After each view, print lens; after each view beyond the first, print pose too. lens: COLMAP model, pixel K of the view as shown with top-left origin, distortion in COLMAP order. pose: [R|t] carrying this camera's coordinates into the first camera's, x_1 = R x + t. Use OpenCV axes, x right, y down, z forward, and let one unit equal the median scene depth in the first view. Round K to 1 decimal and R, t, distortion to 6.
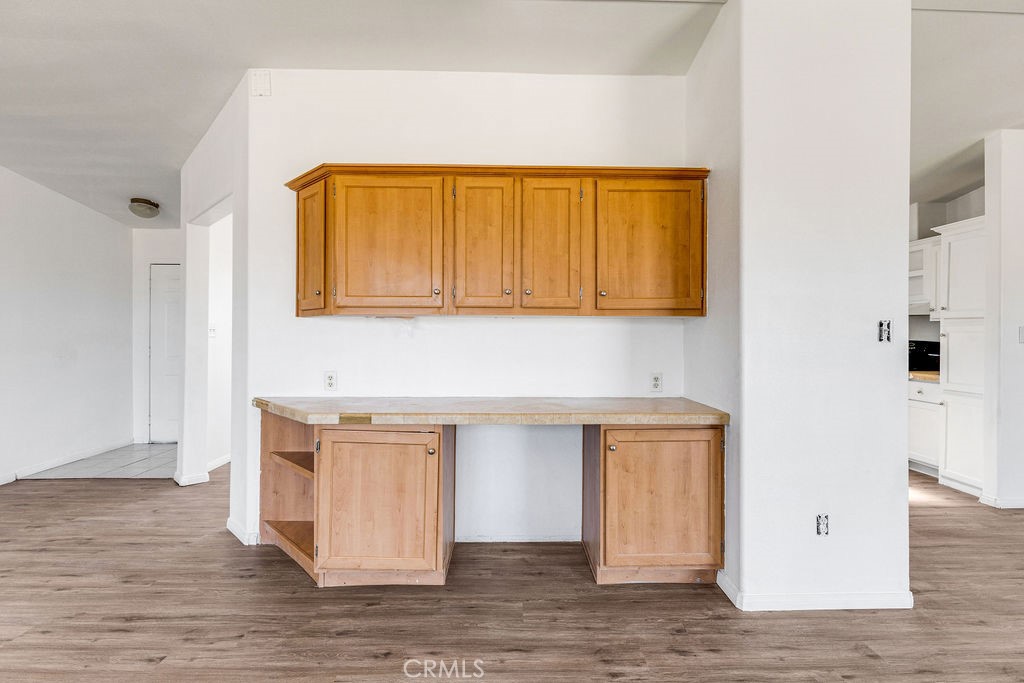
lens RADIAL K [[463.5, 0, 515.9], [0, 463.5, 335.1], [0, 0, 1]] dist [-0.002091, -0.001548]
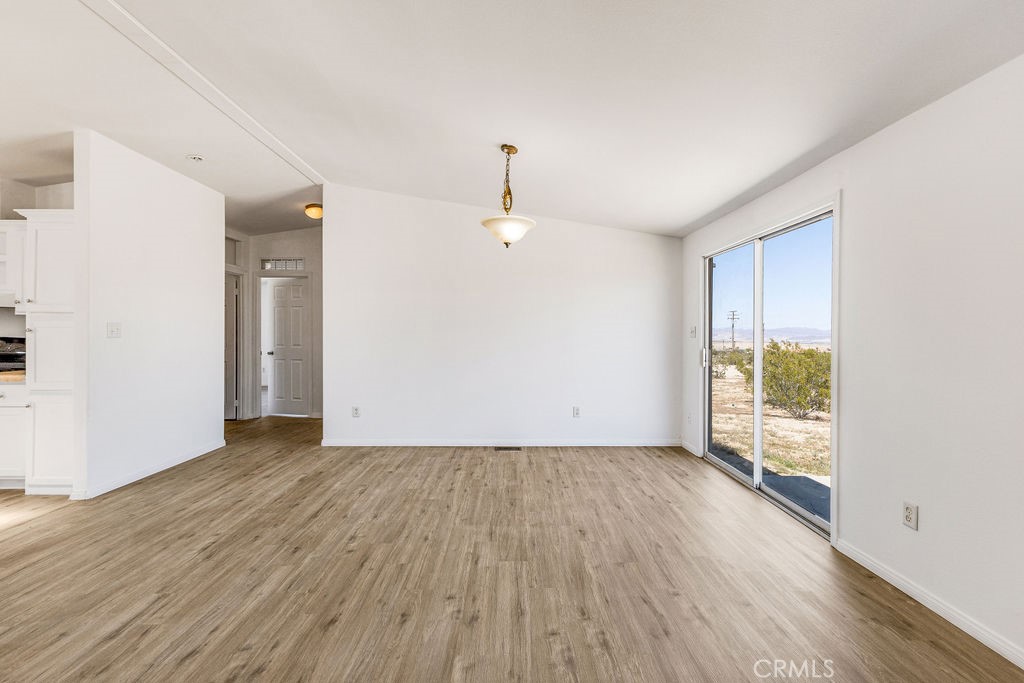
lens RADIAL K [[443.2, 0, 515.0], [0, 443.2, 335.3], [0, 0, 1]] dist [0.010582, -0.003554]
pose [[0.015047, -0.007818, 0.999856, 0.094528], [-0.002856, 0.999965, 0.007862, -0.000072], [-0.999883, -0.002974, 0.015024, 0.049471]]
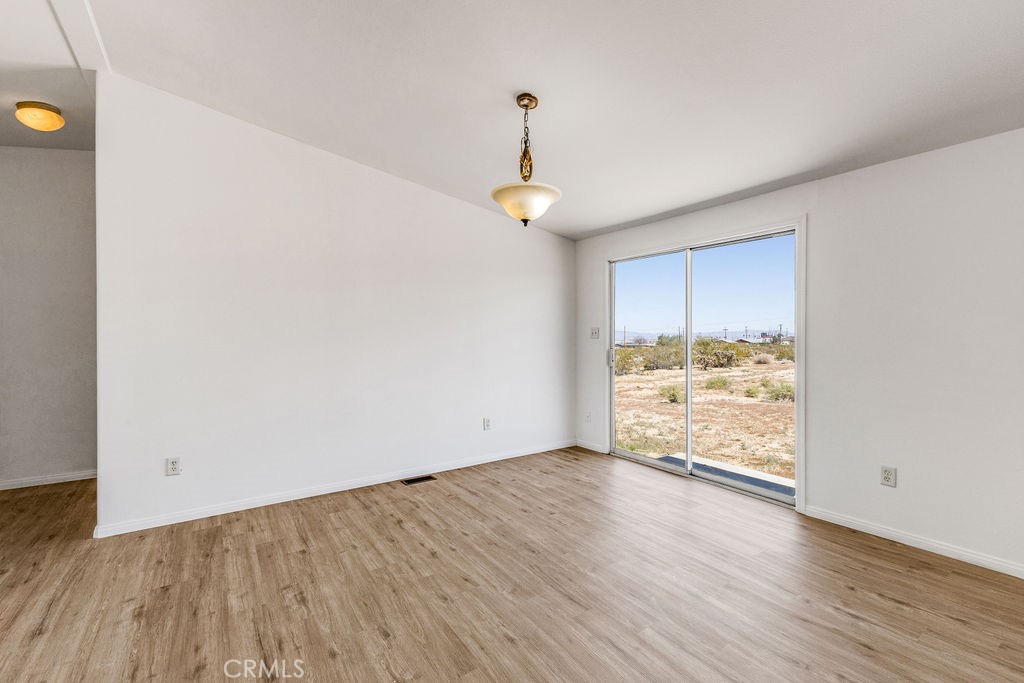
lens RADIAL K [[441.3, 0, 515.4], [0, 441.3, 336.6], [0, 0, 1]] dist [0.009898, -0.000472]
pose [[-0.547480, -0.004532, 0.836806, 0.563280], [-0.000074, 0.999986, 0.005367, 0.002754], [-0.836819, 0.002877, -0.547473, 0.677721]]
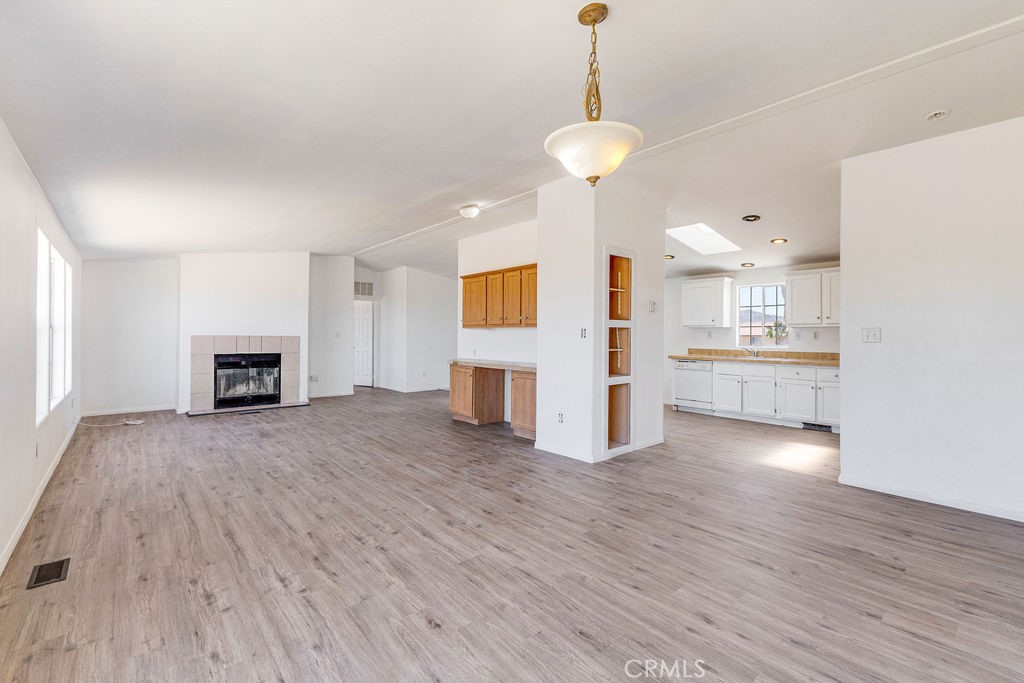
lens RADIAL K [[441.9, 0, 514.5], [0, 441.9, 335.4], [0, 0, 1]] dist [0.011060, -0.001155]
pose [[0.637026, -0.000775, -0.770842, 1.914156], [-0.003103, 0.999989, -0.003569, 0.009164], [0.770836, 0.004665, 0.637016, -0.494793]]
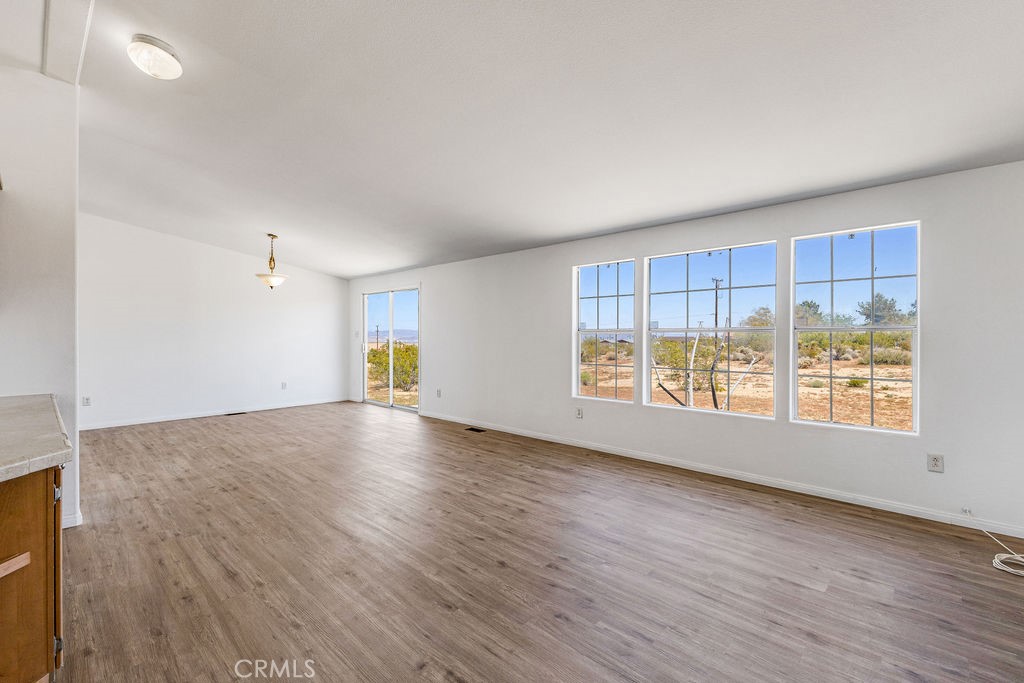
lens RADIAL K [[441.9, 0, 514.5], [0, 441.9, 335.4], [0, 0, 1]] dist [0.011060, -0.001155]
pose [[-0.714356, -0.004172, 0.699770, -1.258675], [-0.003175, 0.999991, 0.002720, -0.005052], [-0.699775, -0.000279, -0.714363, 0.903852]]
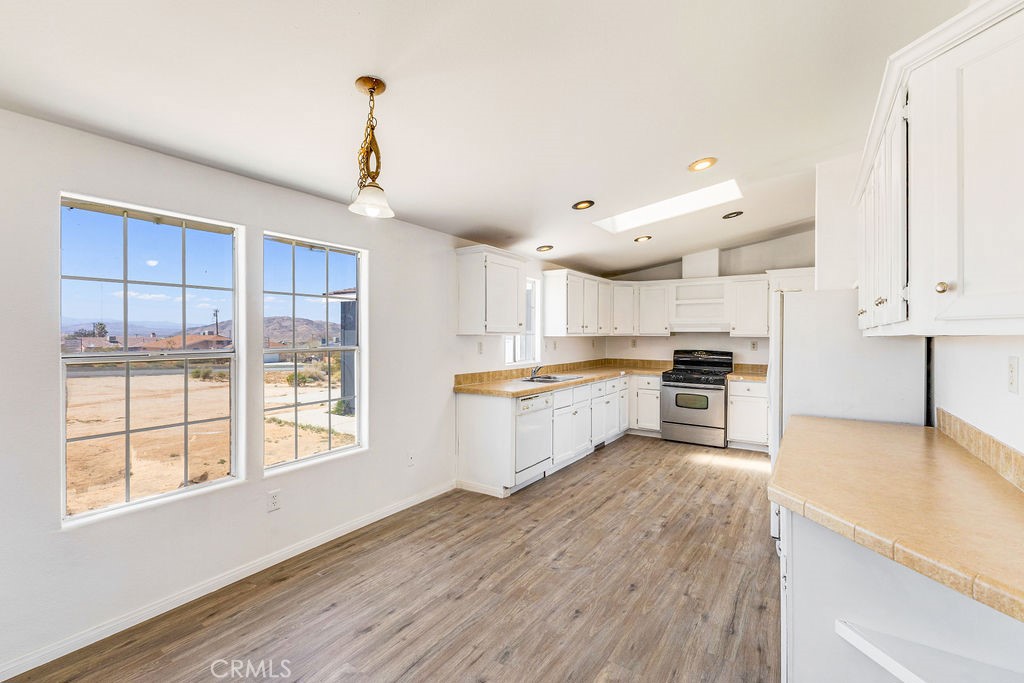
lens RADIAL K [[441.9, 0, 514.5], [0, 441.9, 335.4], [0, 0, 1]] dist [0.011060, -0.001155]
pose [[0.581600, -0.002122, 0.813472, -0.997681], [-0.001442, 0.999992, 0.003639, -0.067541], [-0.813474, -0.003289, 0.581592, 1.366105]]
